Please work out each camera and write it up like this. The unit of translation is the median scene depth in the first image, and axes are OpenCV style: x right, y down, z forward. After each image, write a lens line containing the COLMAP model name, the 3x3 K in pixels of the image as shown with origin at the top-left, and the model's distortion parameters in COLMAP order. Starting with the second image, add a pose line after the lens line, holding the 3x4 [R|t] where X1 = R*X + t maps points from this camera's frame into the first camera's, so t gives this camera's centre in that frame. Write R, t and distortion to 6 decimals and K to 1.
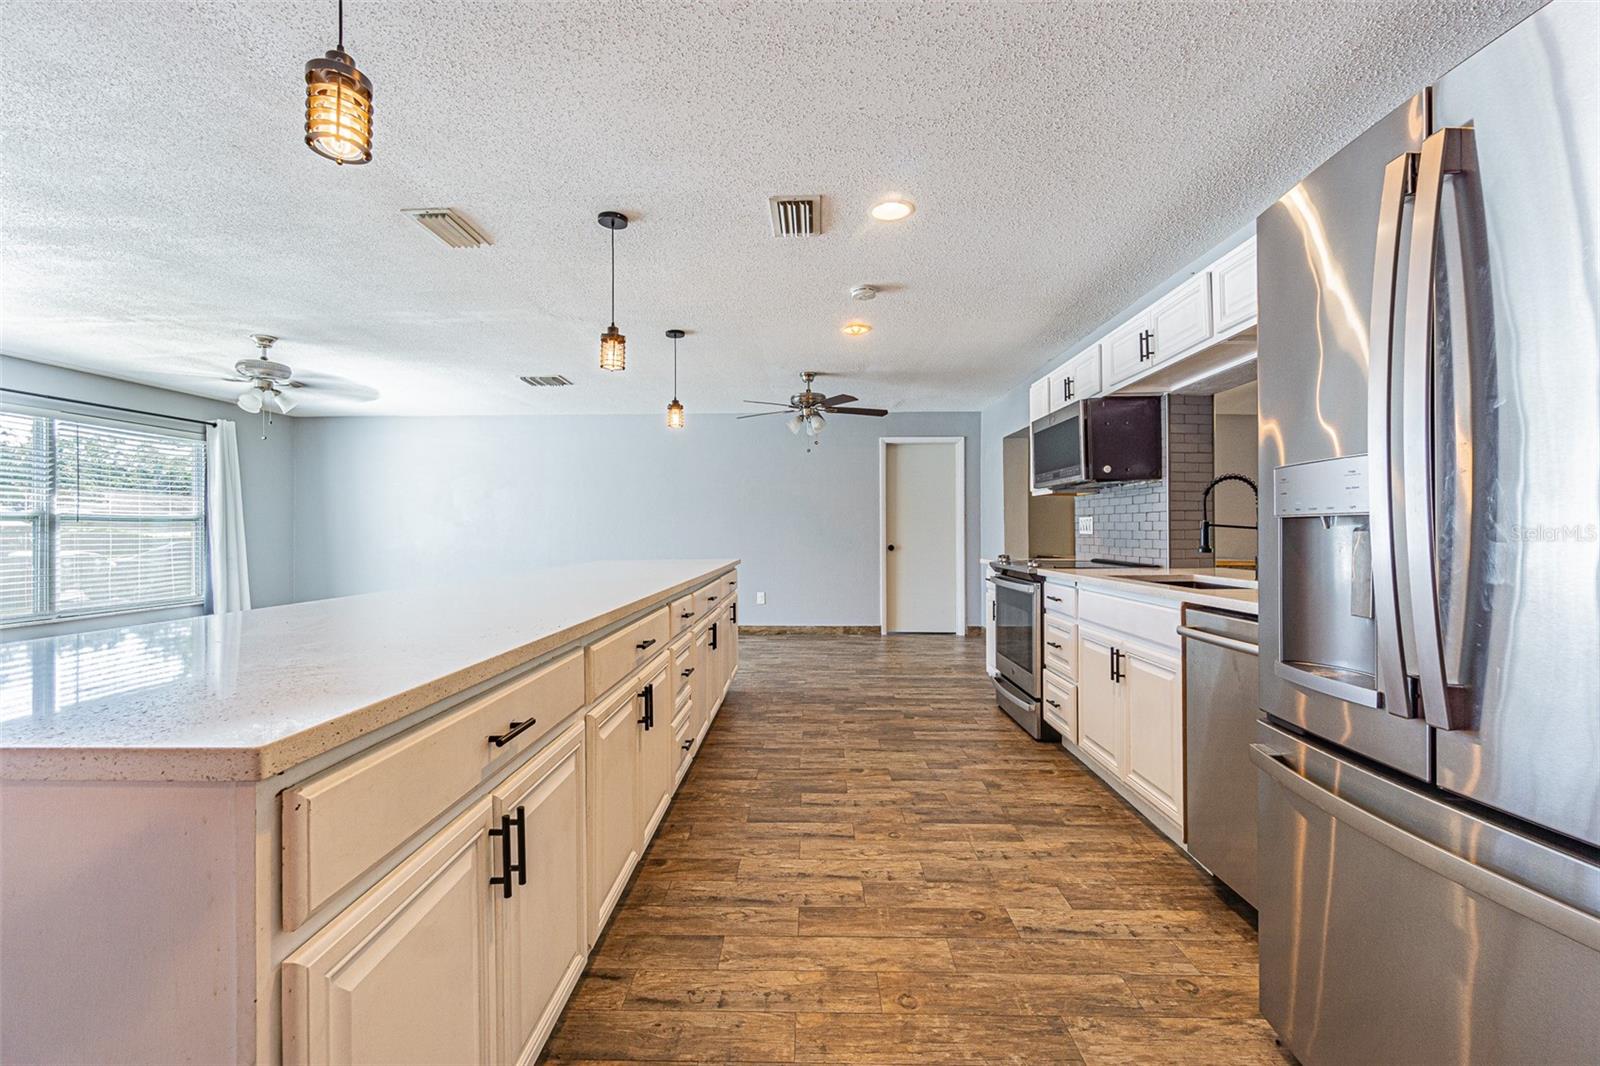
lens RADIAL K [[688.3, 0, 793.5], [0, 688.3, 516.4], [0, 0, 1]] dist [0.000627, 0.000406]
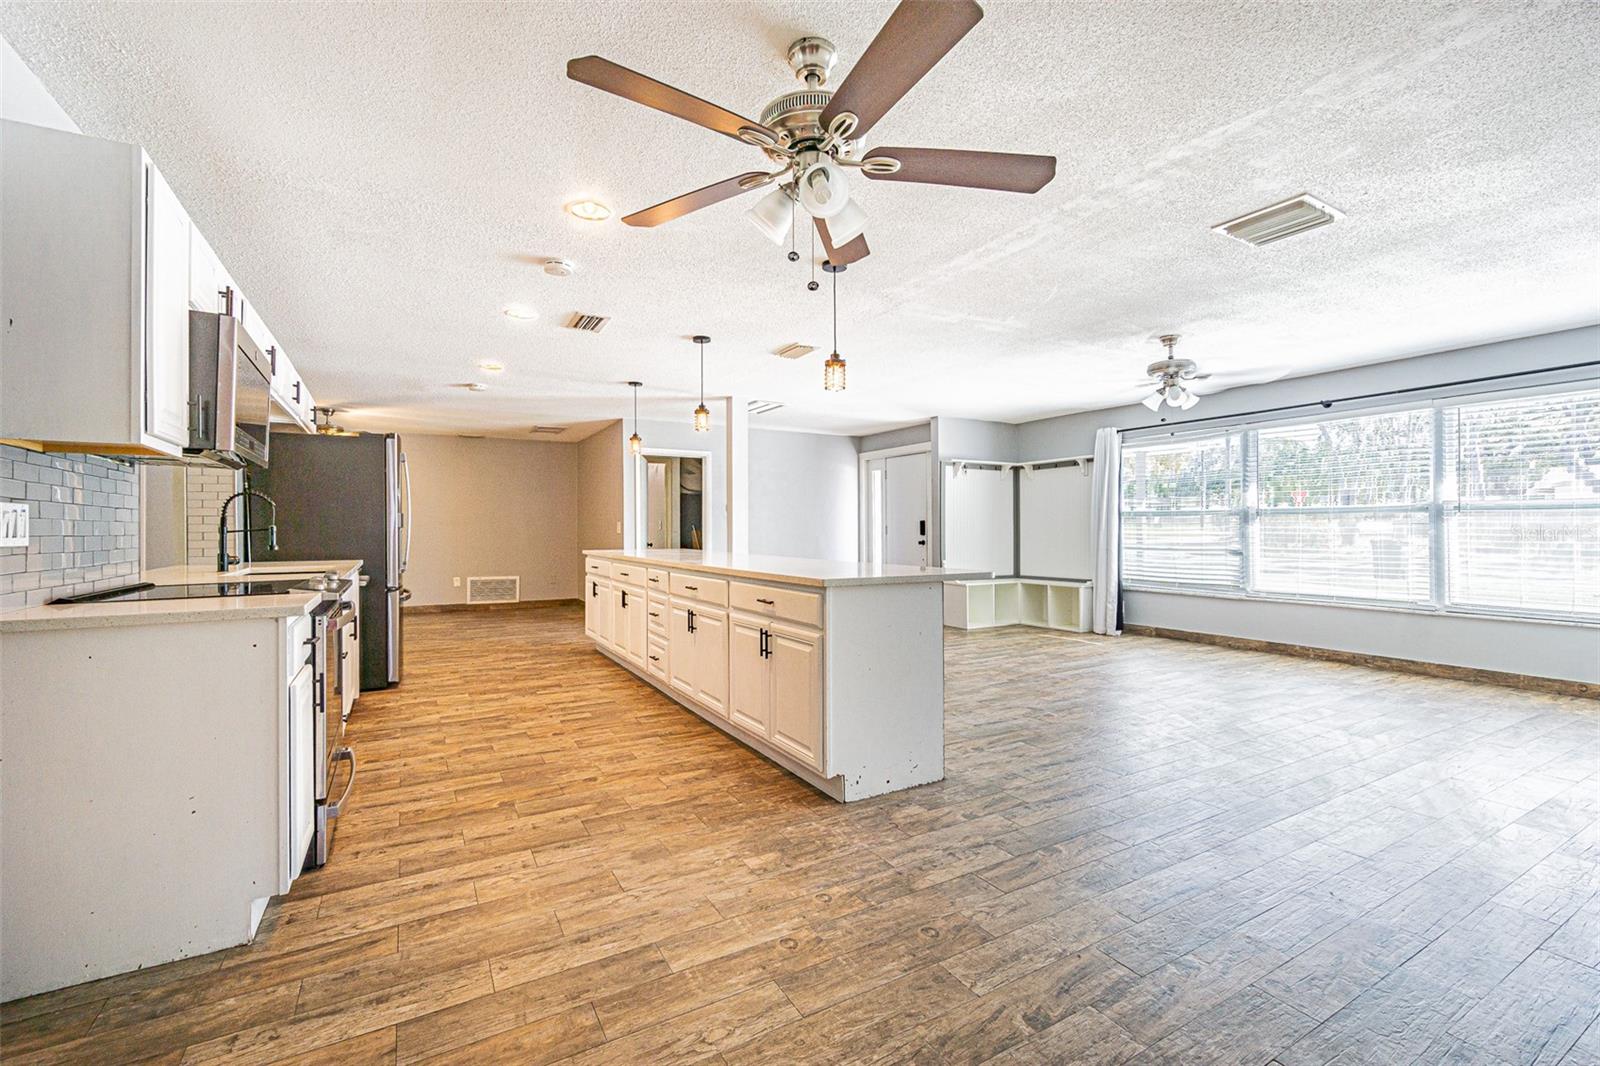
lens RADIAL K [[688.3, 0, 793.5], [0, 688.3, 516.4], [0, 0, 1]] dist [0.000627, 0.000406]
pose [[-0.859068, 0.002633, -0.511854, 0.315119], [0.020807, 0.999340, -0.029781, 0.035615], [0.511438, -0.036234, -0.858556, 2.019189]]
